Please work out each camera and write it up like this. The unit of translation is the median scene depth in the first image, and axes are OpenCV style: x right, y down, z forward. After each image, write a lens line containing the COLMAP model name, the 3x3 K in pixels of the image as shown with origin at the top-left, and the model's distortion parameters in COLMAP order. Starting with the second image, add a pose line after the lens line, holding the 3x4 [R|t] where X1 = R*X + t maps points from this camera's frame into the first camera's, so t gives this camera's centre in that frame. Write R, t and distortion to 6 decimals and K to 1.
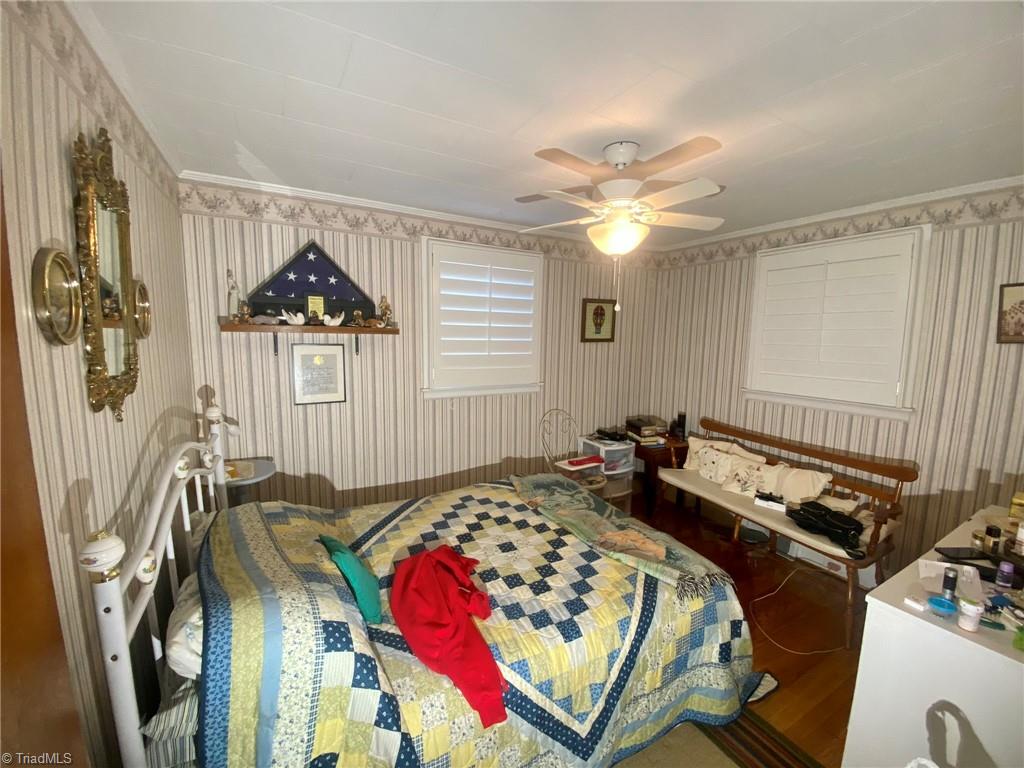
lens RADIAL K [[411.6, 0, 512.0], [0, 411.6, 384.0], [0, 0, 1]] dist [0.034120, -0.030831]
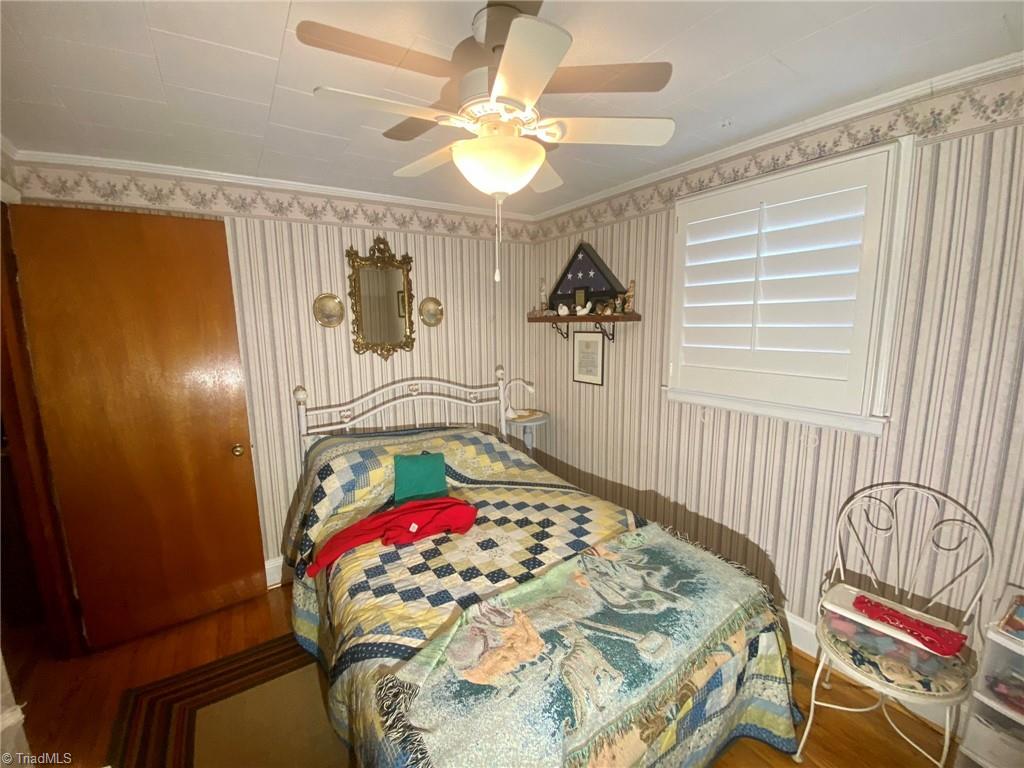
lens RADIAL K [[411.6, 0, 512.0], [0, 411.6, 384.0], [0, 0, 1]] dist [0.034120, -0.030831]
pose [[0.071341, 0.131808, -0.988705, 0.720771], [-0.105965, 0.986623, 0.123885, -0.077814], [0.991807, 0.095930, 0.084354, 0.763866]]
